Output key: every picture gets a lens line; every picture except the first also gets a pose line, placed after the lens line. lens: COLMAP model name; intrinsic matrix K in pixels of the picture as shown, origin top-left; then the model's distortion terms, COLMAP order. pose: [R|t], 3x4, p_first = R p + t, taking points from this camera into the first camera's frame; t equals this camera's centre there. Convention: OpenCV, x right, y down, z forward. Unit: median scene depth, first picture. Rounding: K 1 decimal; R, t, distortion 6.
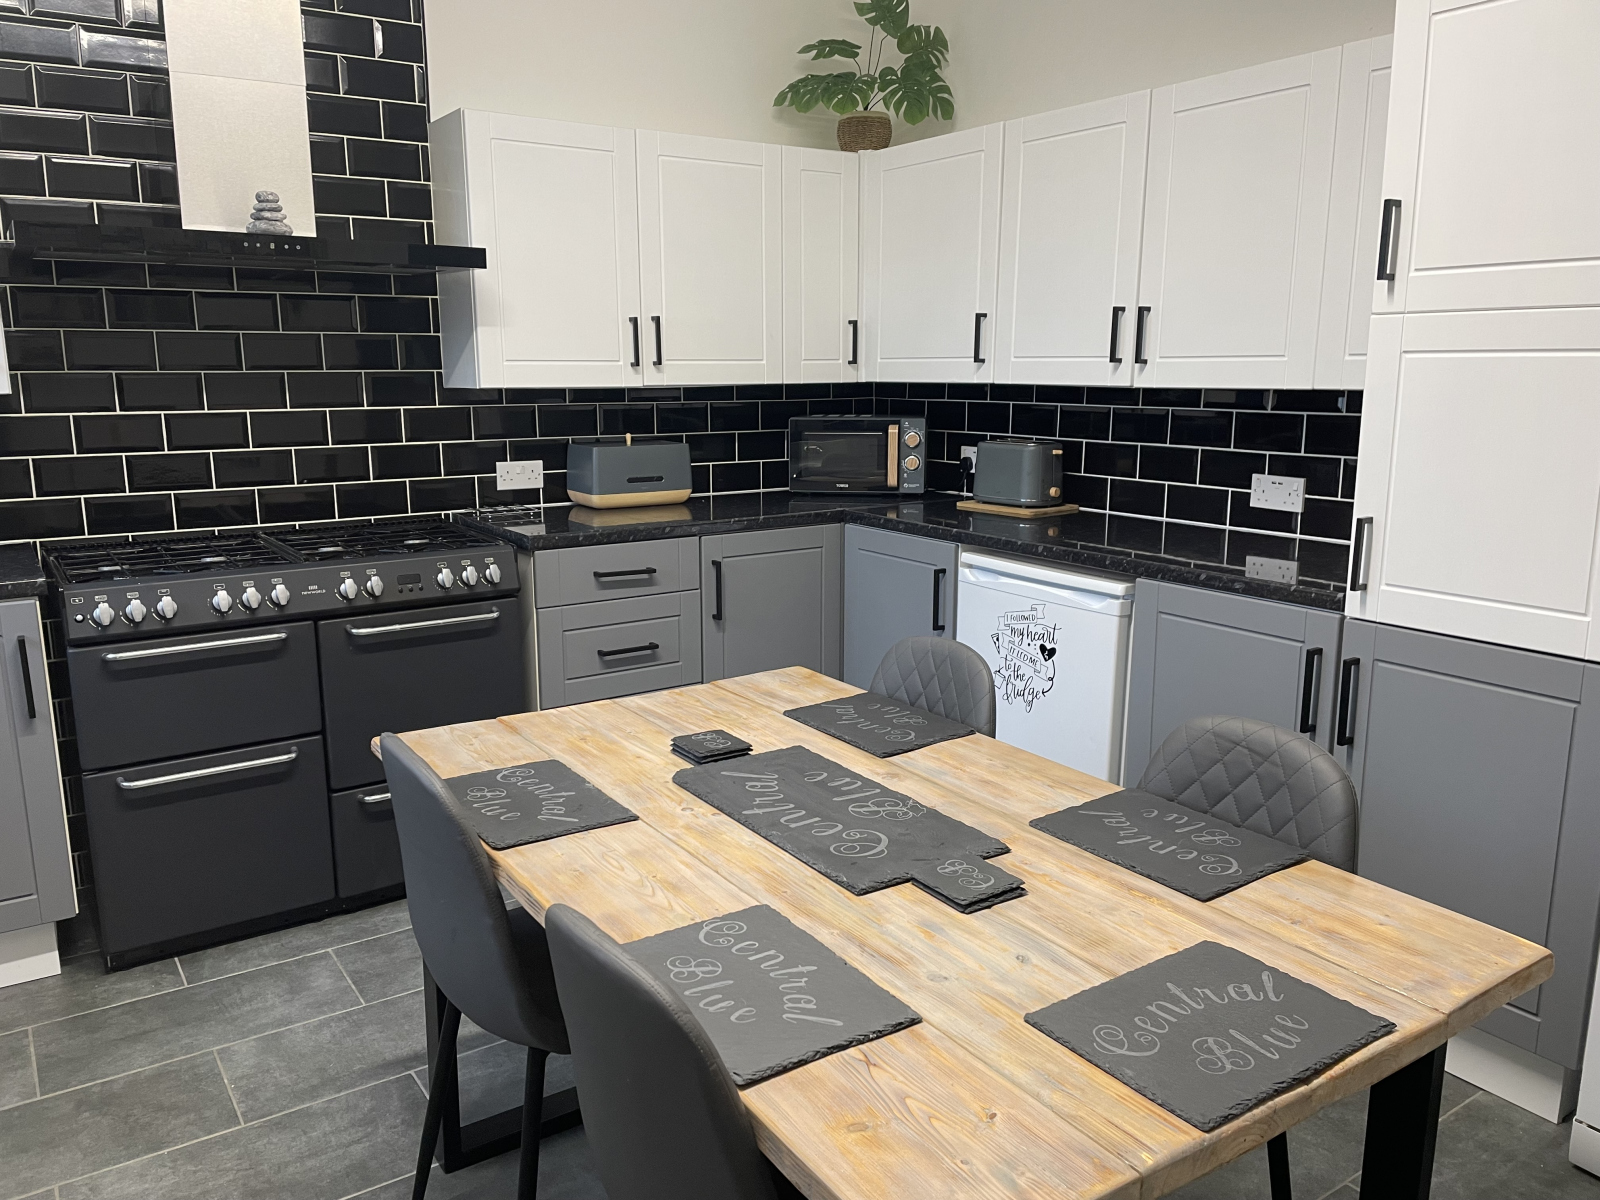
lens RADIAL K [[1199.3, 0, 778.6], [0, 1199.3, 601.1], [0, 0, 1]] dist [0.127133, -0.193982]
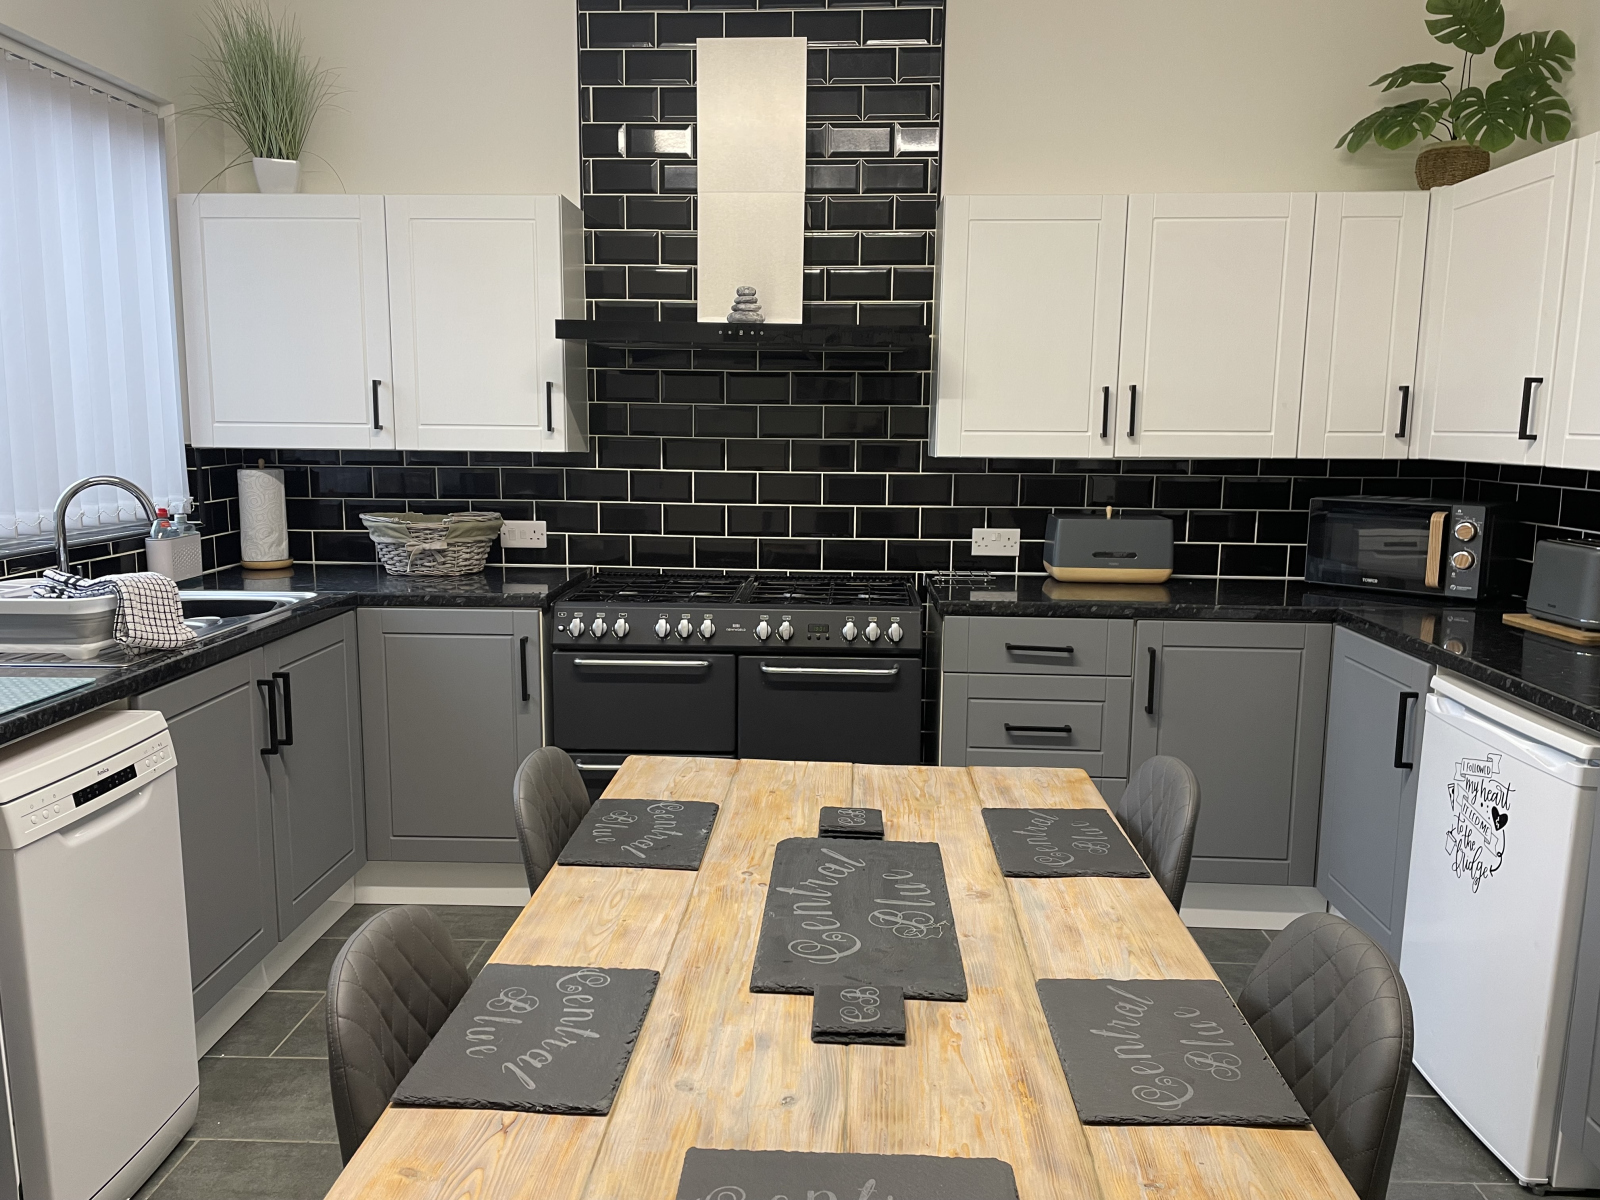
lens RADIAL K [[1197.3, 0, 786.0], [0, 1197.3, 606.3], [0, 0, 1]] dist [0.095850, -0.116860]
pose [[0.802171, 0.101977, -0.588321, 0.314394], [-0.129792, 0.991528, -0.005103, -0.029330], [0.582817, 0.080453, 0.808611, 0.110219]]
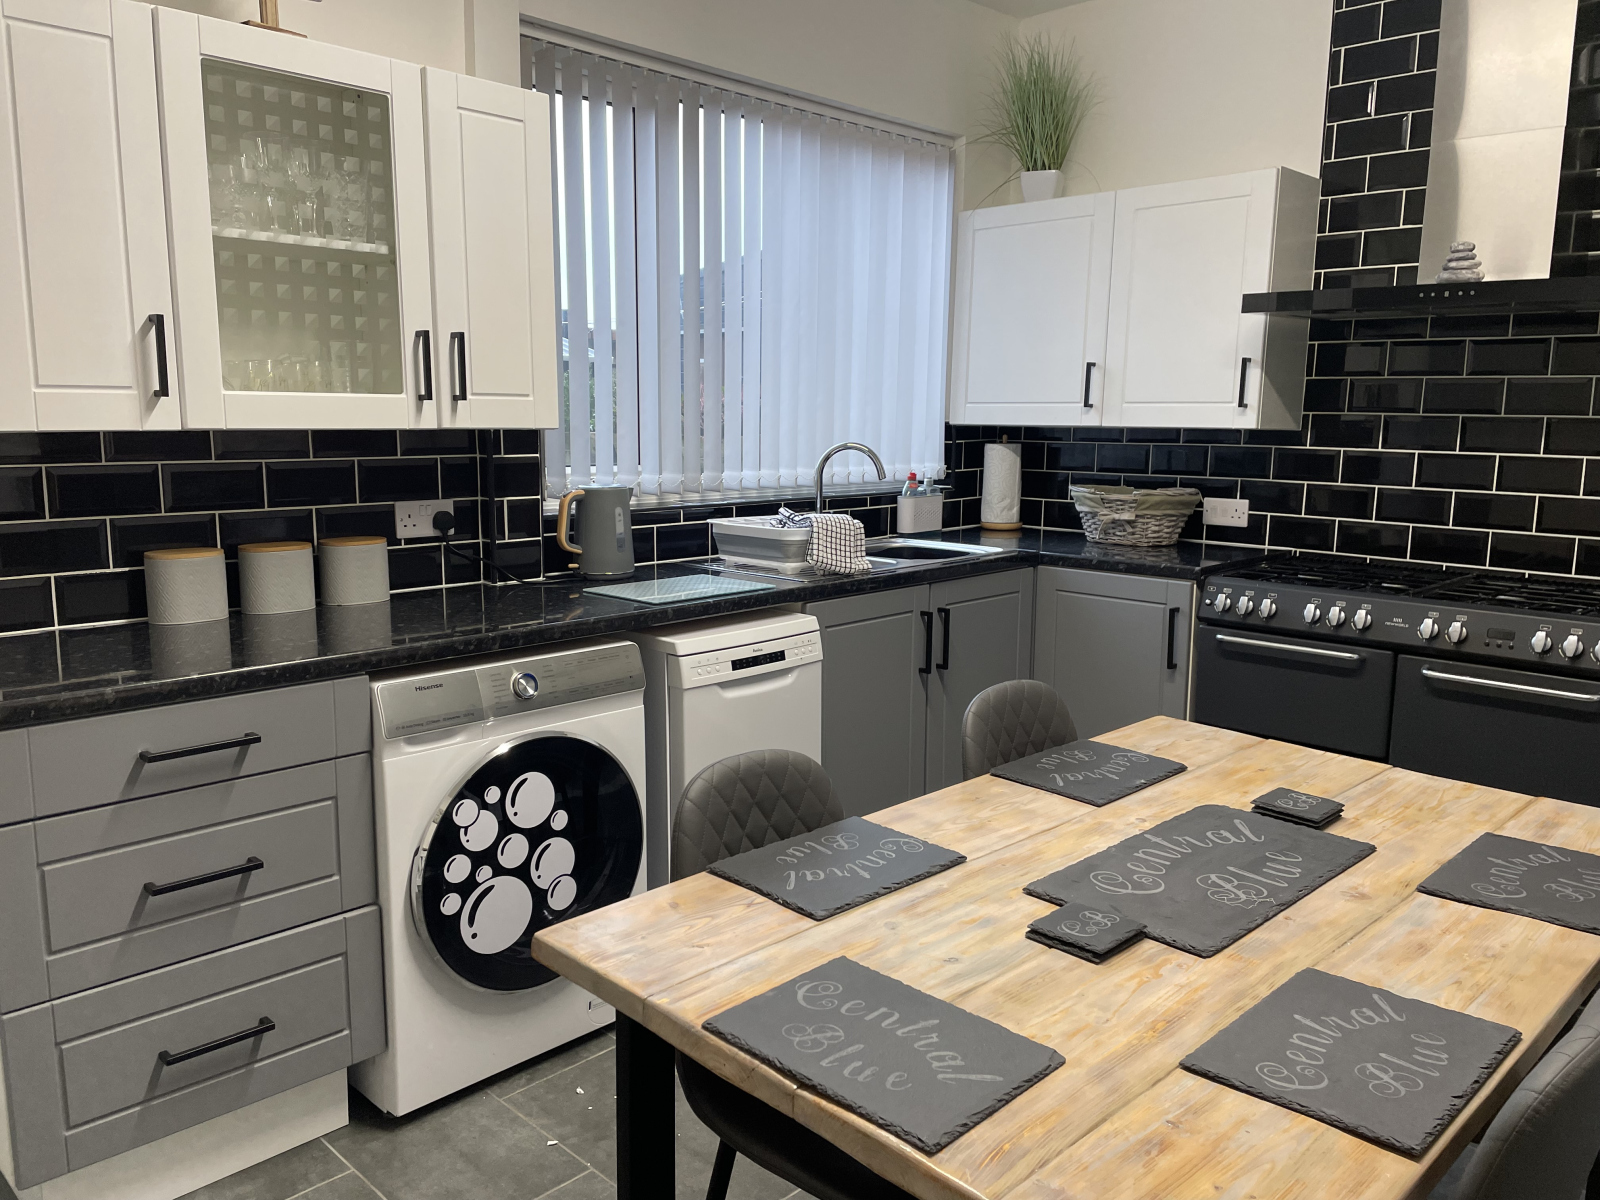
lens RADIAL K [[1197.3, 0, 786.0], [0, 1197.3, 606.3], [0, 0, 1]] dist [0.095850, -0.116860]
pose [[0.193458, 0.167166, -0.966762, 0.509711], [-0.206243, 0.970289, 0.126505, -0.045659], [0.959186, 0.174915, 0.222187, 0.264698]]
